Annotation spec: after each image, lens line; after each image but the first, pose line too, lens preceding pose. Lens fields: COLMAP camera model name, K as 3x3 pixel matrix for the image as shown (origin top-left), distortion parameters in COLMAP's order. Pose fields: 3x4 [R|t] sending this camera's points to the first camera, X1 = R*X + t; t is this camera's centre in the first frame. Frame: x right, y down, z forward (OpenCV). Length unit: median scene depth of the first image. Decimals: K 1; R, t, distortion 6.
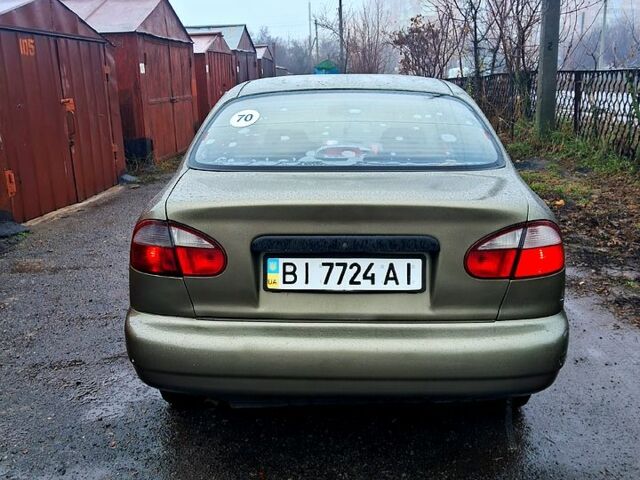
lens RADIAL K [[655.9, 0, 320.0], [0, 655.9, 240.0], [0, 0, 1]] dist [0.178581, -0.425588]
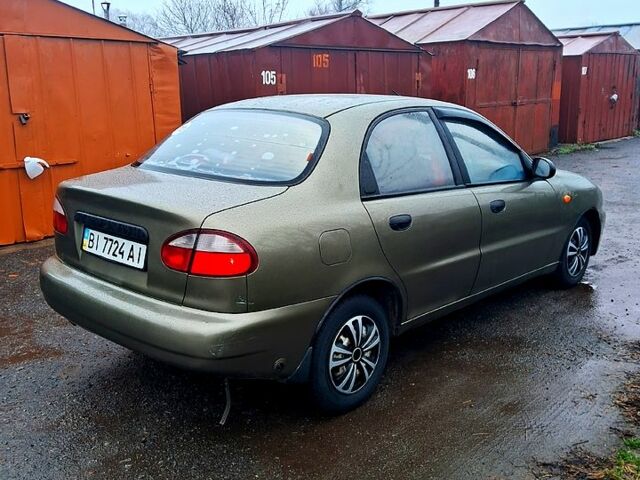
lens RADIAL K [[655.9, 0, 320.0], [0, 655.9, 240.0], [0, 0, 1]] dist [0.178581, -0.425588]
pose [[0.760004, 0.158308, -0.630344, 1.215492], [-0.155562, 0.985998, 0.060069, -0.111504], [0.631027, 0.052405, 0.773989, 0.209572]]
